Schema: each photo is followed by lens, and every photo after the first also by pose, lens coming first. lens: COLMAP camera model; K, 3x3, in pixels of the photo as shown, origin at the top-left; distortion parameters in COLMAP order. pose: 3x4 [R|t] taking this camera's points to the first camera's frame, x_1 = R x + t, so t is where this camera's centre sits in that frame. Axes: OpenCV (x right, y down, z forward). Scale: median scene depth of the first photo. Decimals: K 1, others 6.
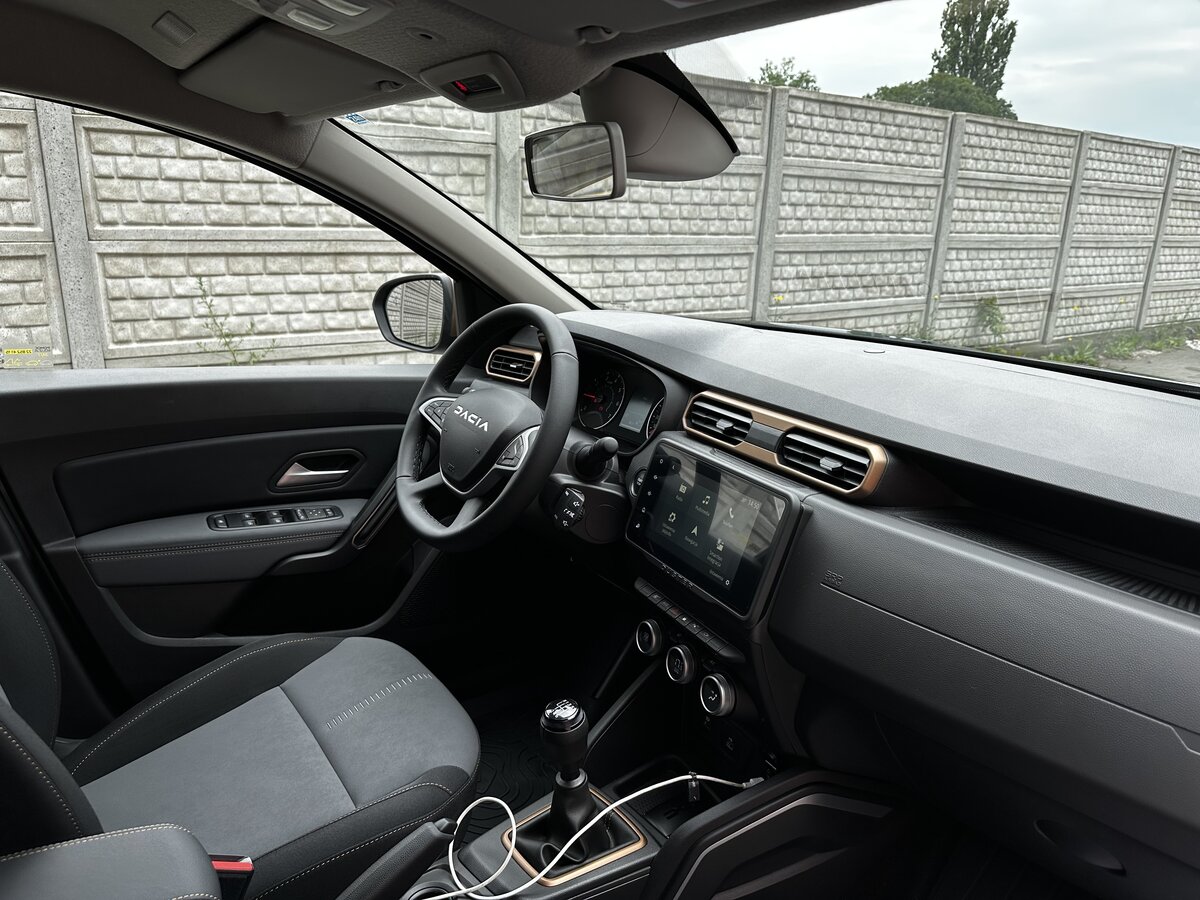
lens RADIAL K [[851.7, 0, 600.0], [0, 851.7, 450.0], [0, 0, 1]] dist [0.055289, -0.060143]
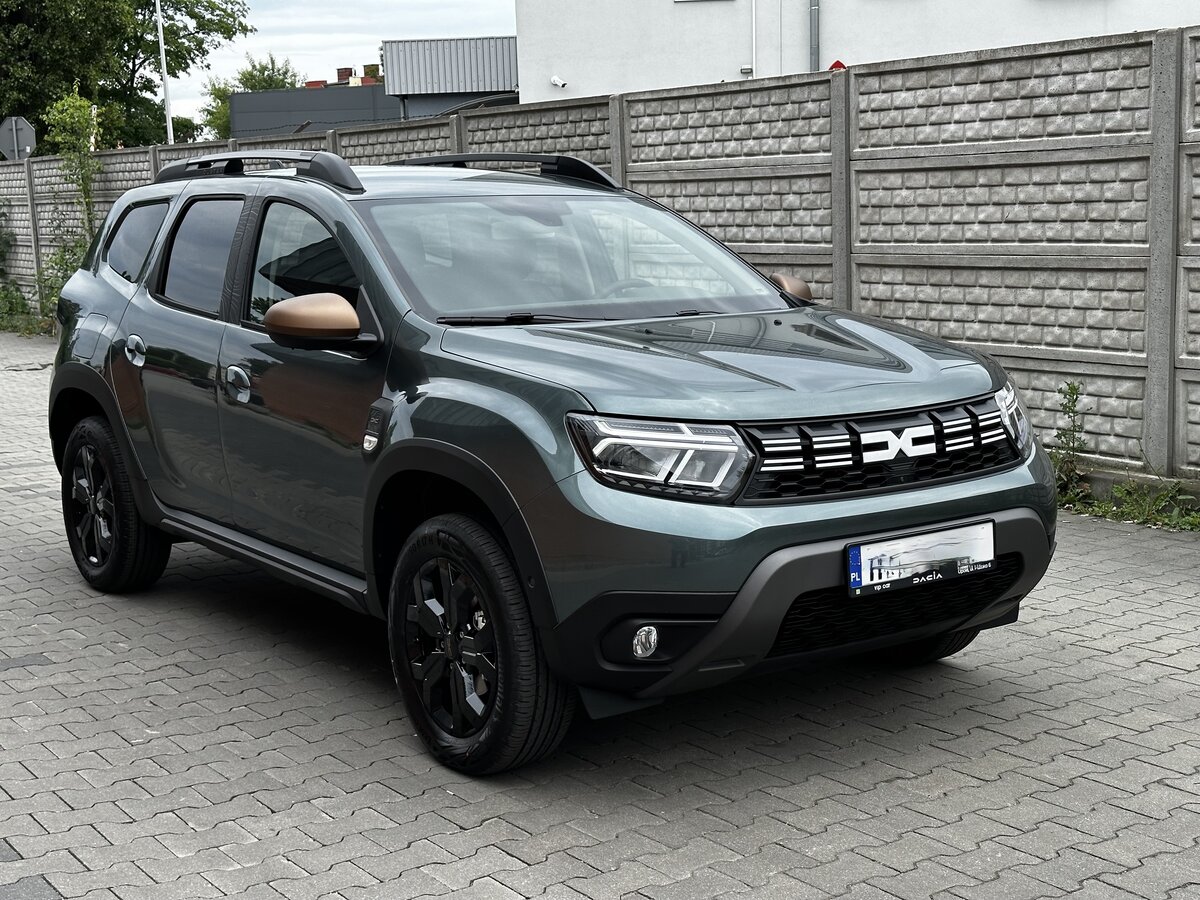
lens RADIAL K [[1624.9, 0, 607.7], [0, 1624.9, 448.9], [0, 0, 1]] dist [0.367443, -1.085284]
pose [[0.008314, 0.117109, -0.993084, 0.689794], [-0.255251, 0.960468, 0.111126, -0.028446], [0.966839, 0.252562, 0.037877, 0.135601]]
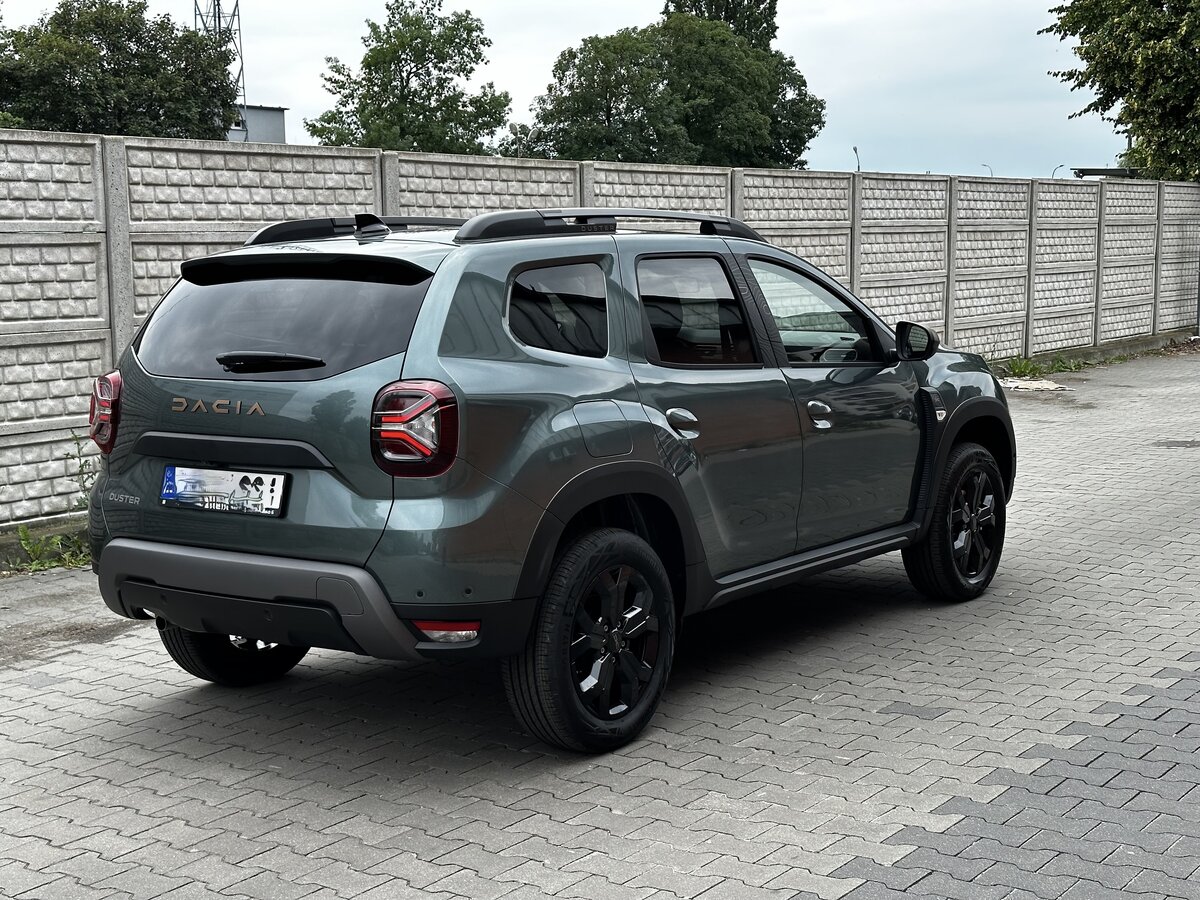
lens RADIAL K [[1624.9, 0, 607.7], [0, 1624.9, 448.9], [0, 0, 1]] dist [0.367443, -1.085284]
pose [[0.952958, -0.082029, 0.291793, -0.301076], [0.124563, 0.983620, -0.130291, 0.160144], [-0.276326, 0.160509, 0.947566, -0.696740]]
